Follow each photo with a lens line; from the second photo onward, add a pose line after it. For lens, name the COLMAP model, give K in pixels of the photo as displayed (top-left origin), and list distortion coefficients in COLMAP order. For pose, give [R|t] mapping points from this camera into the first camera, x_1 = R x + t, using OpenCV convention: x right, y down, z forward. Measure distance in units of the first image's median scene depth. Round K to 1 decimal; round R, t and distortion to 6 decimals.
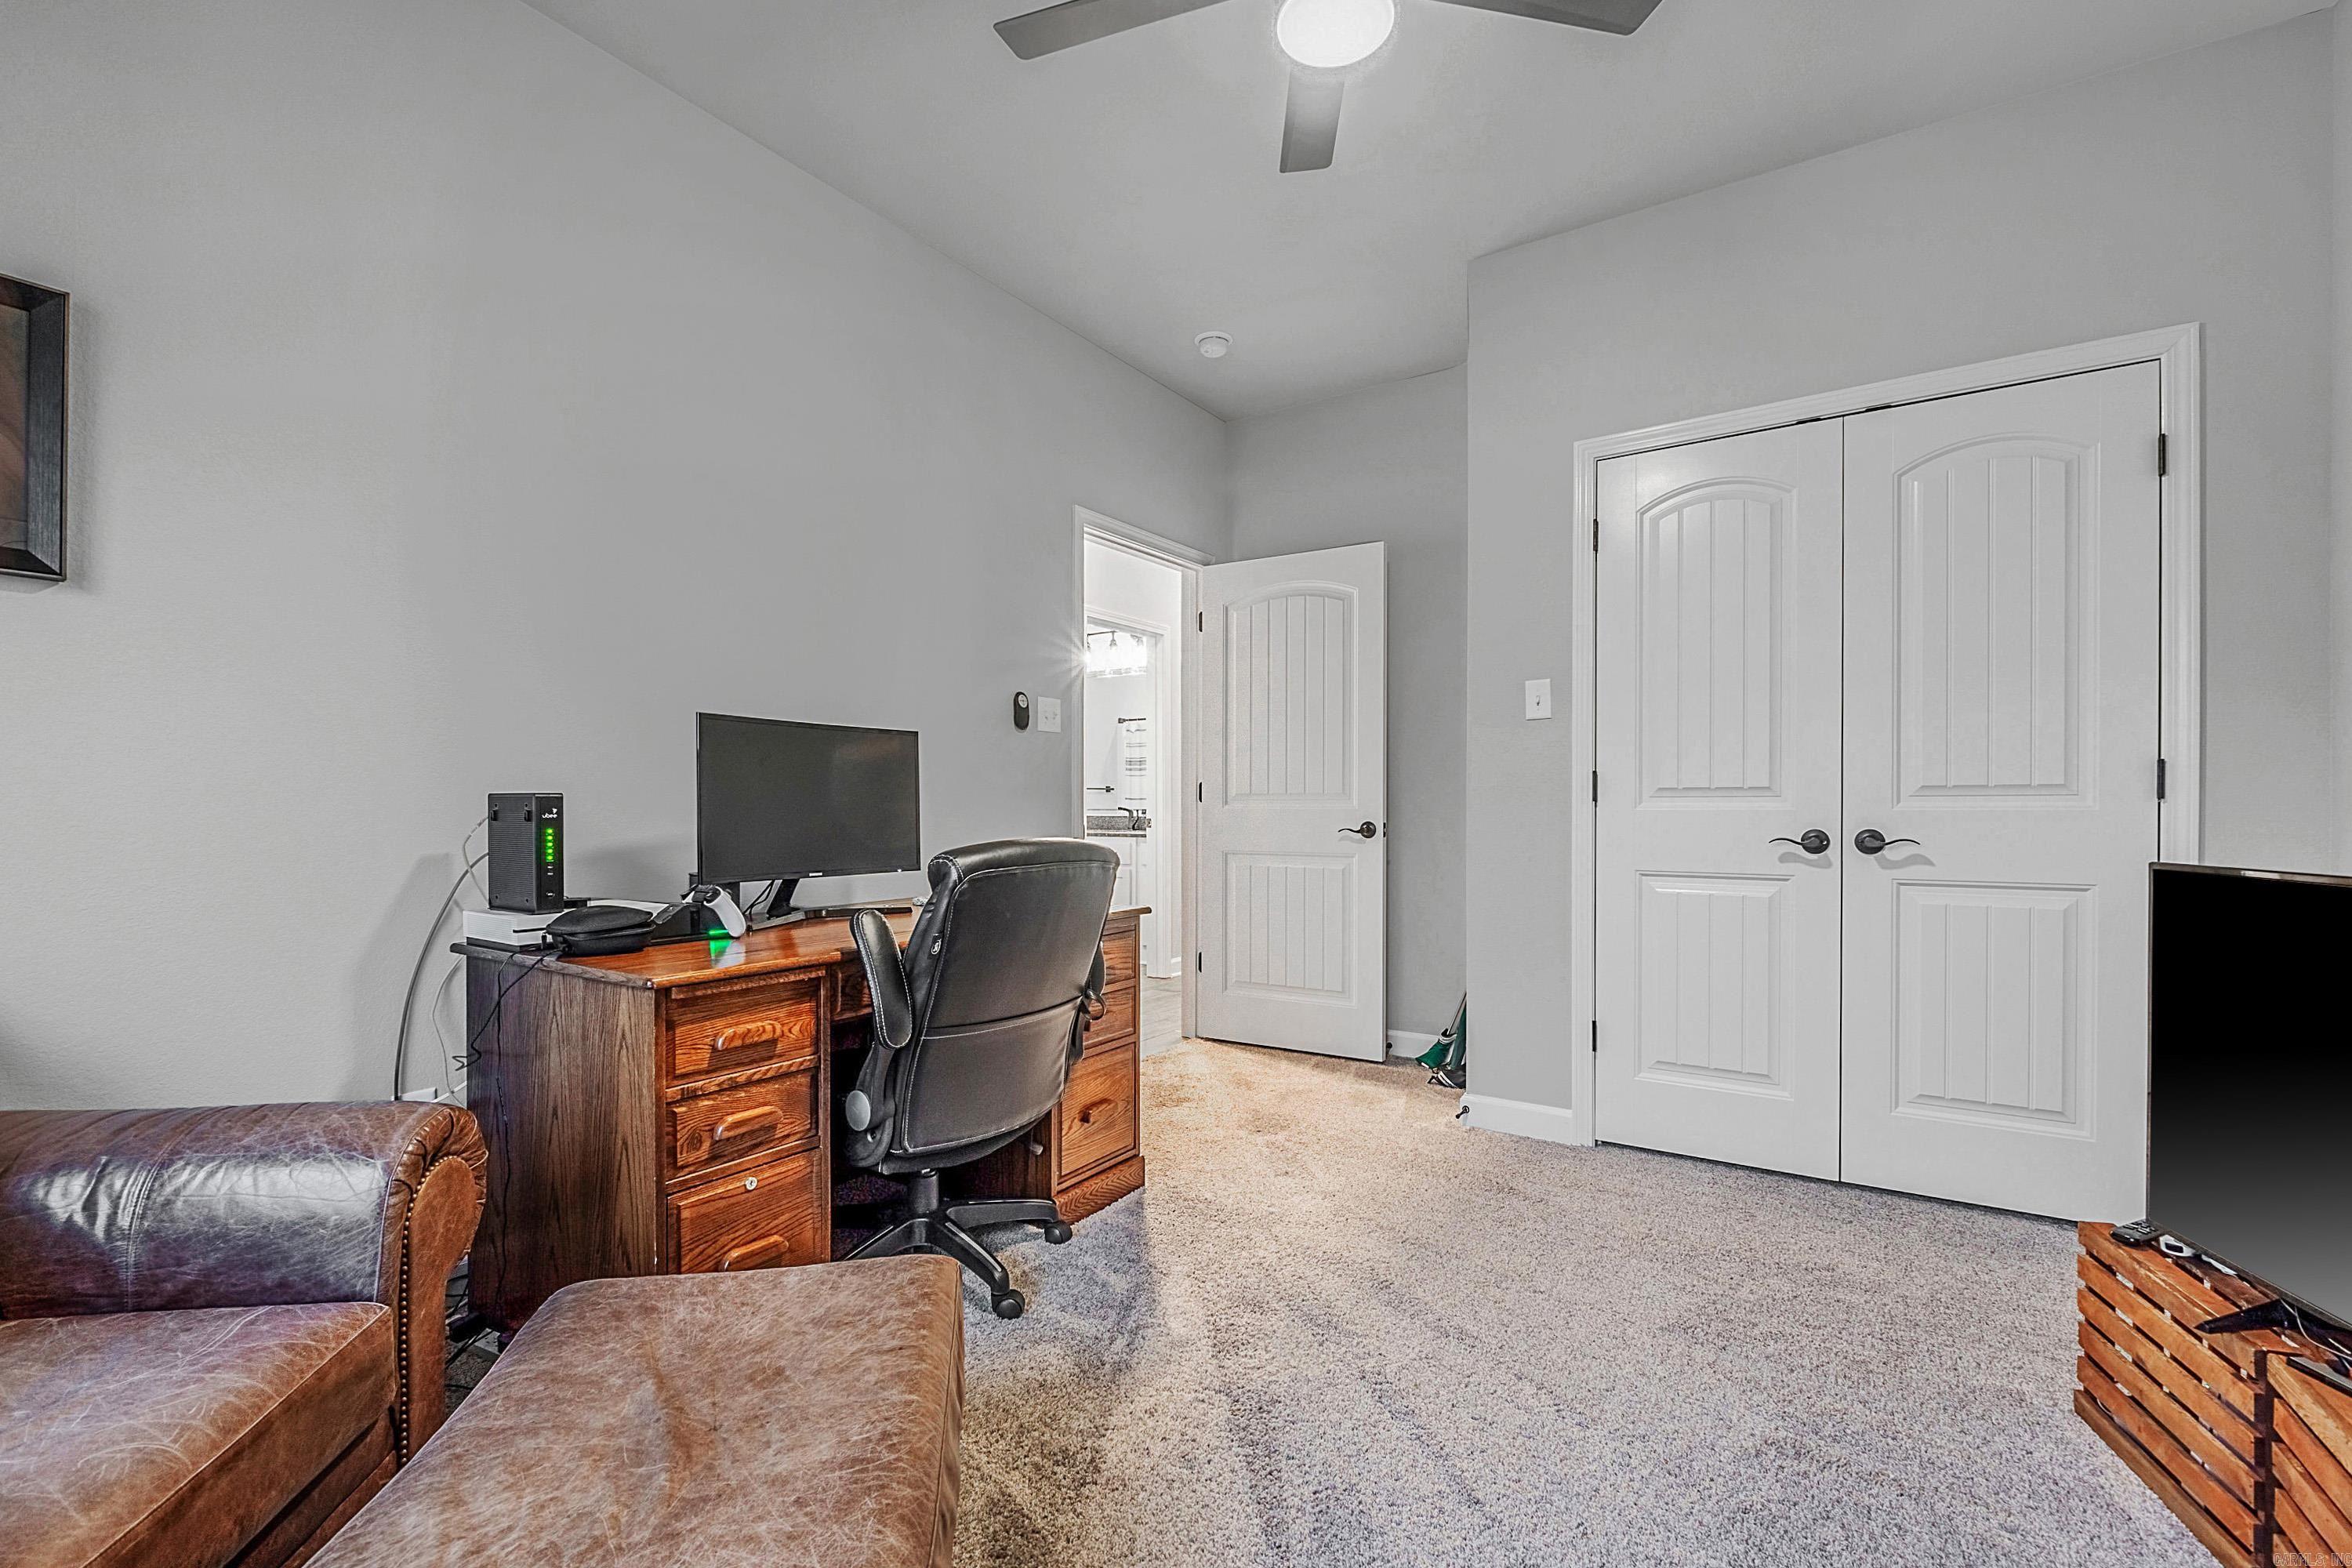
lens RADIAL K [[1026.9, 0, 1180.0], [0, 1026.9, 807.7], [0, 0, 1]] dist [-0.001151, -0.000198]
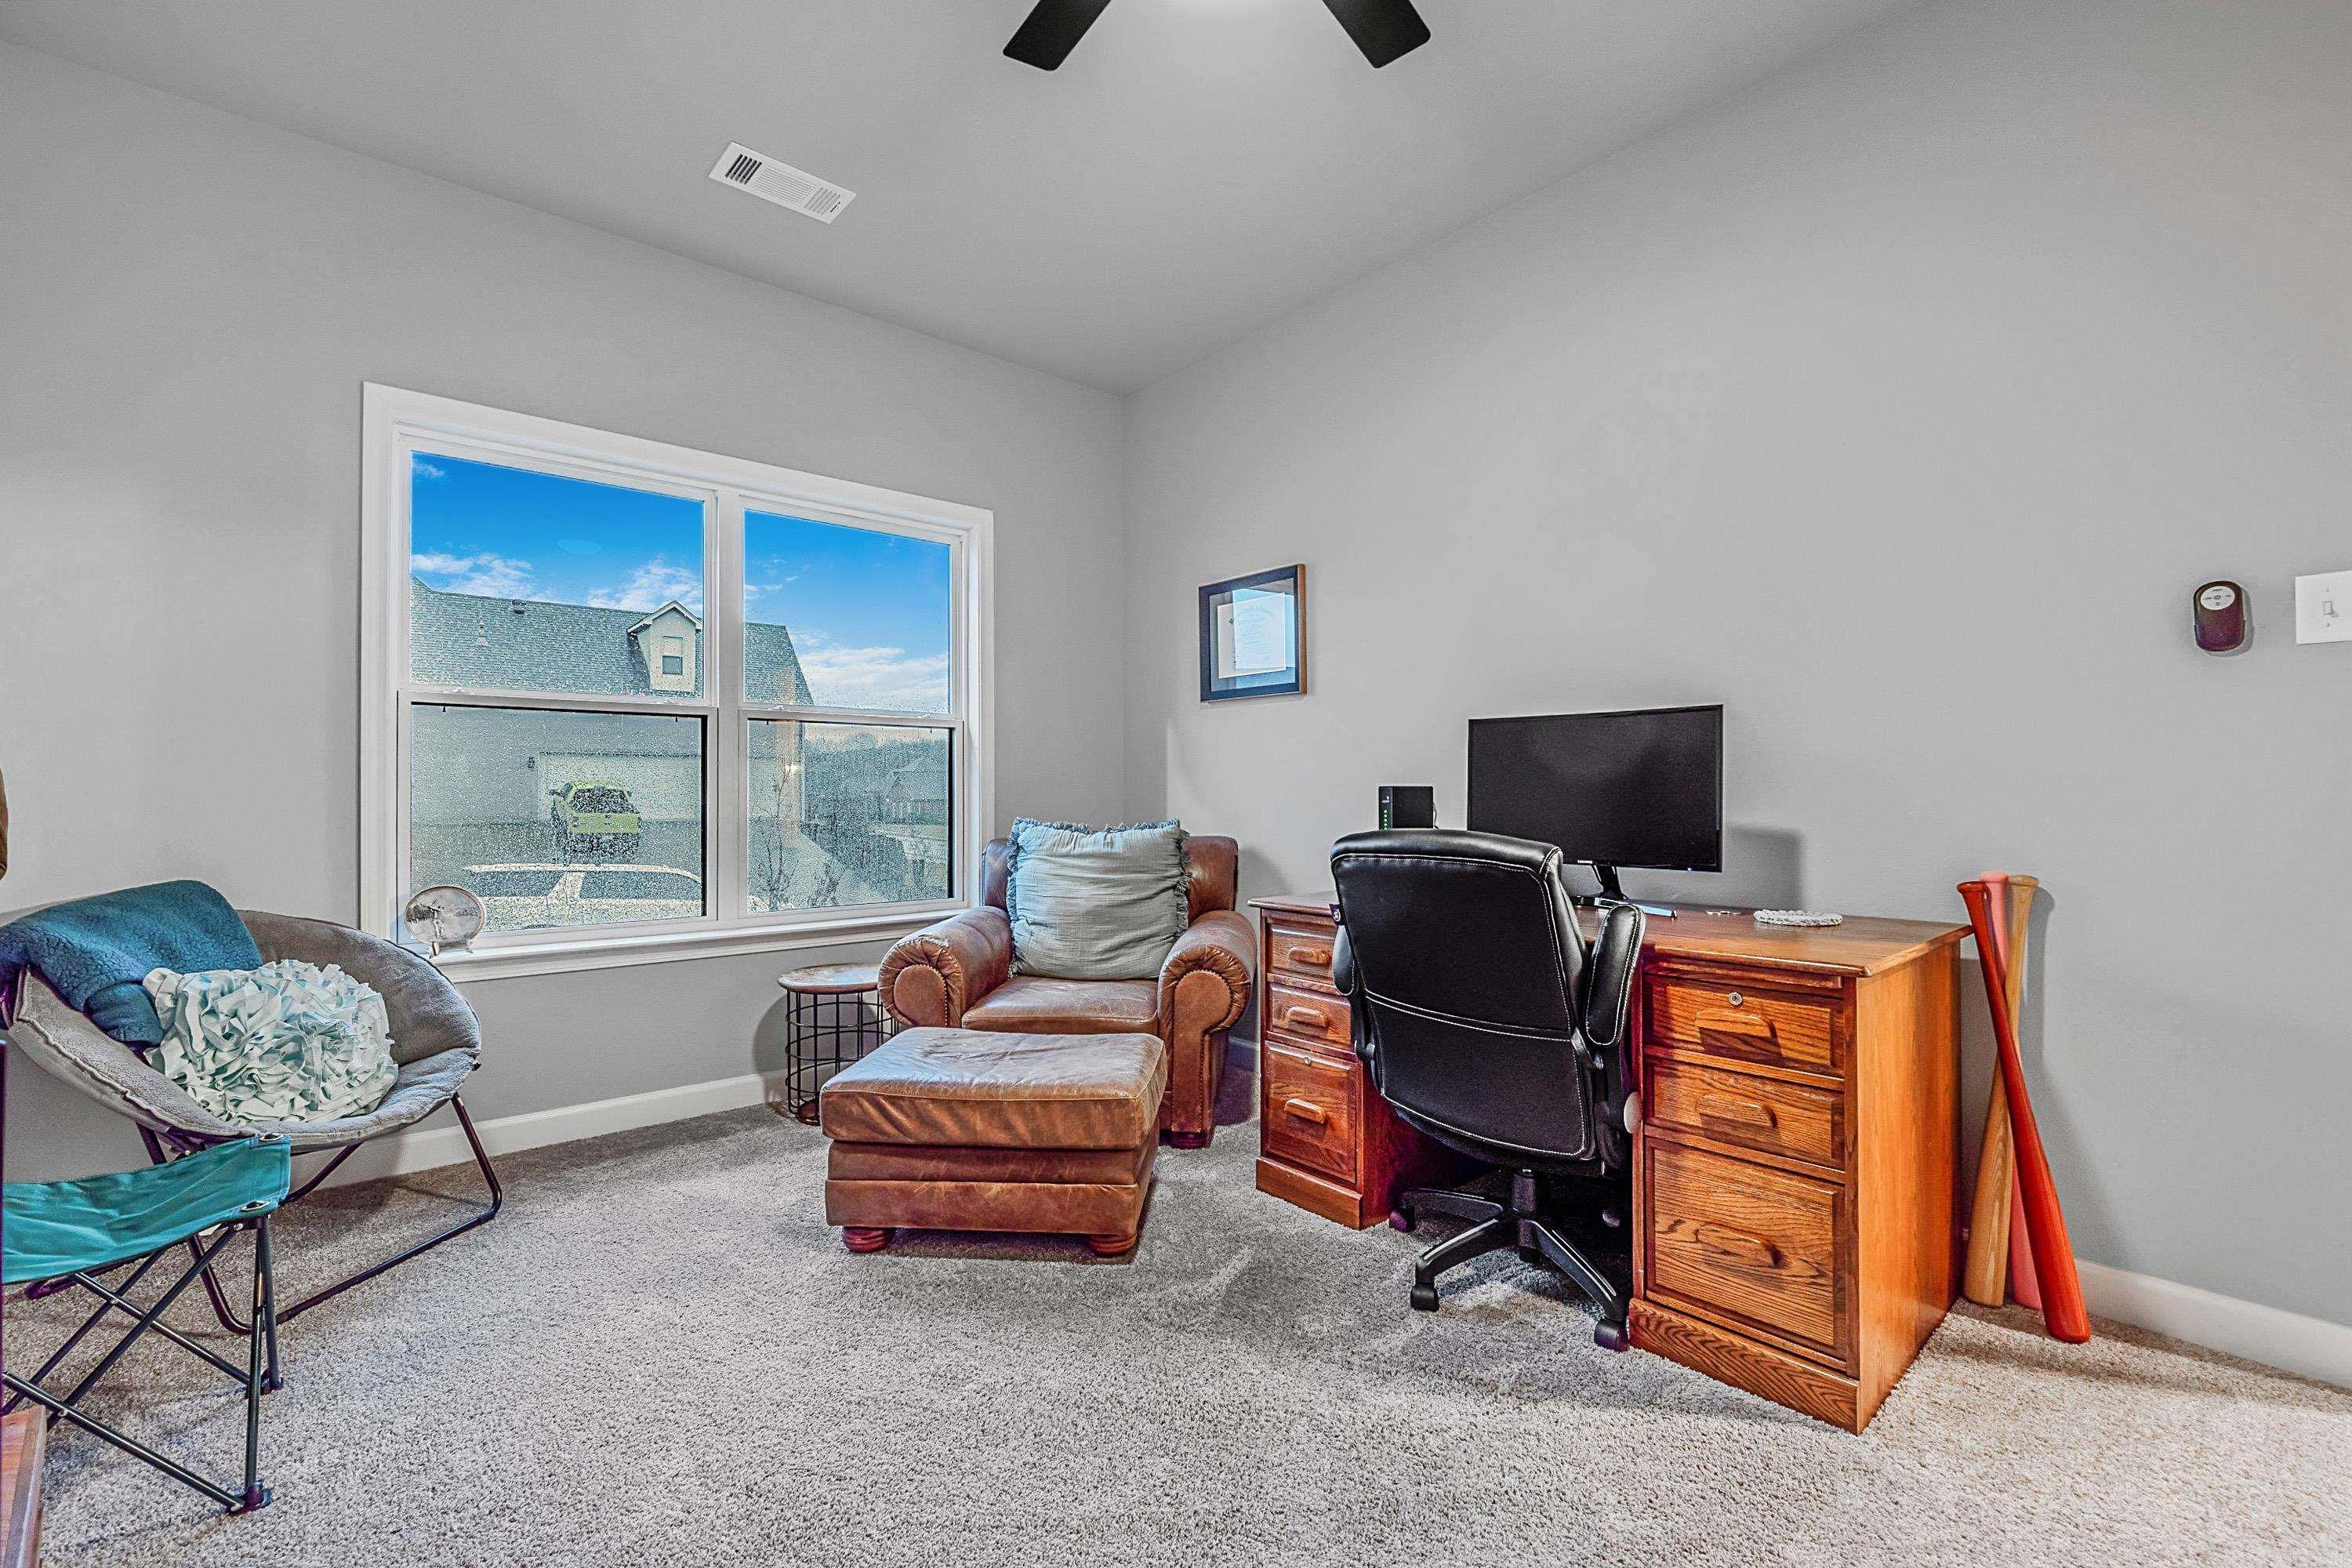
lens RADIAL K [[1001.8, 0, 1174.9], [0, 1001.8, 779.9], [0, 0, 1]] dist [-0.005234, -0.000904]
pose [[-0.266974, -0.015830, -0.963574, 0.756761], [-0.002053, 0.999872, -0.015858, 0.001196], [0.963702, -0.002256, -0.266972, 0.933688]]
